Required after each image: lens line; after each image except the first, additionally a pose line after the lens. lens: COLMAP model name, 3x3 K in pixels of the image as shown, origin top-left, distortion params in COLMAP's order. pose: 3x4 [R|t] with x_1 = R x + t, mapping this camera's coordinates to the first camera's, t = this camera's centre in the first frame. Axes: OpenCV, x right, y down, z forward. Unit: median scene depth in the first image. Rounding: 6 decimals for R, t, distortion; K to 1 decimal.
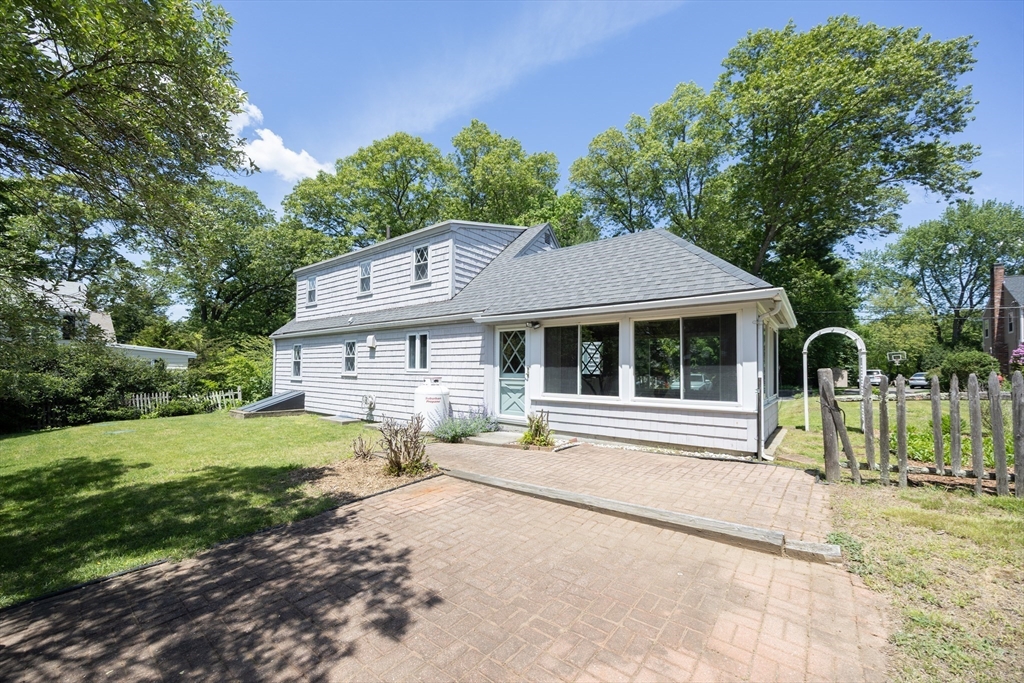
lens RADIAL K [[386.8, 0, 510.7], [0, 386.8, 352.2], [0, 0, 1]] dist [-0.001023, -0.000096]
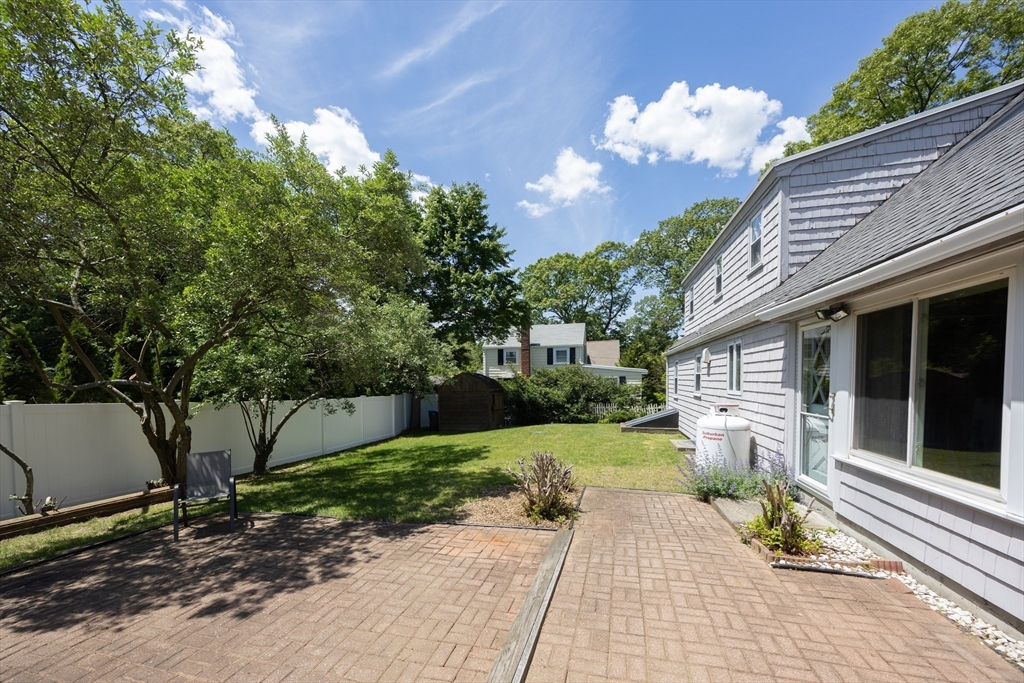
lens RADIAL K [[409.8, 0, 511.7], [0, 409.8, 387.2], [0, 0, 1]] dist [-0.002561, -0.000141]
pose [[0.409847, 0.010544, -0.912093, 0.348744], [0.045641, 0.998444, 0.032051, -0.009571], [0.911011, -0.054765, 0.408728, 0.359080]]
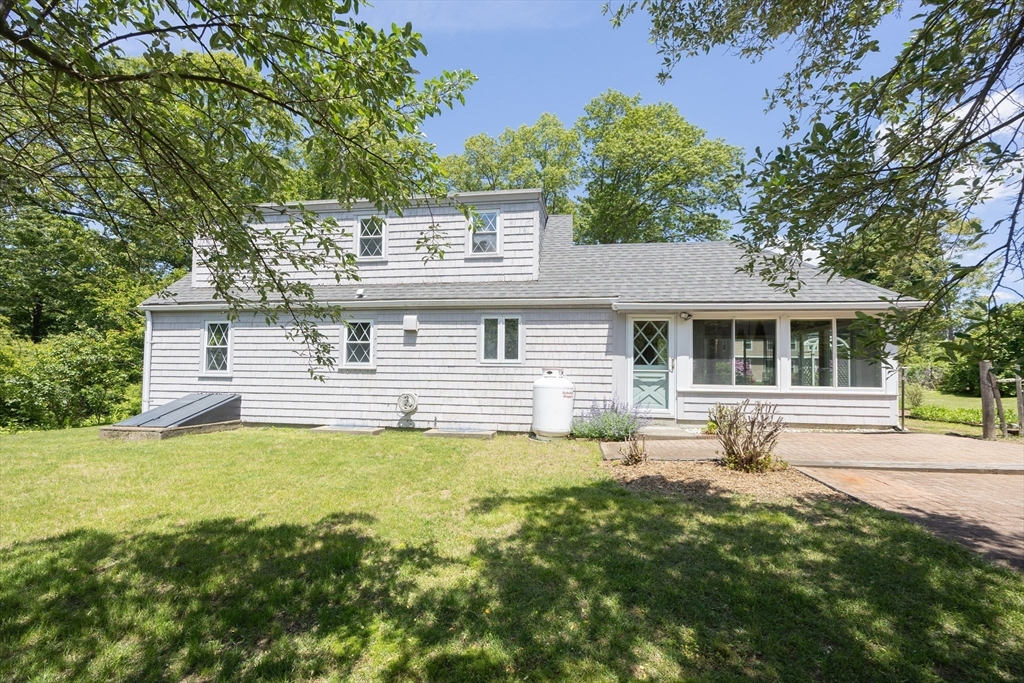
lens RADIAL K [[393.7, 0, 509.2], [0, 393.7, 356.4], [0, 0, 1]] dist [0.003282, 0.000263]
pose [[0.871070, 0.032077, 0.490110, -0.759906], [-0.030468, 0.999472, -0.011263, 0.053388], [-0.490213, -0.005121, 0.871588, 0.313976]]
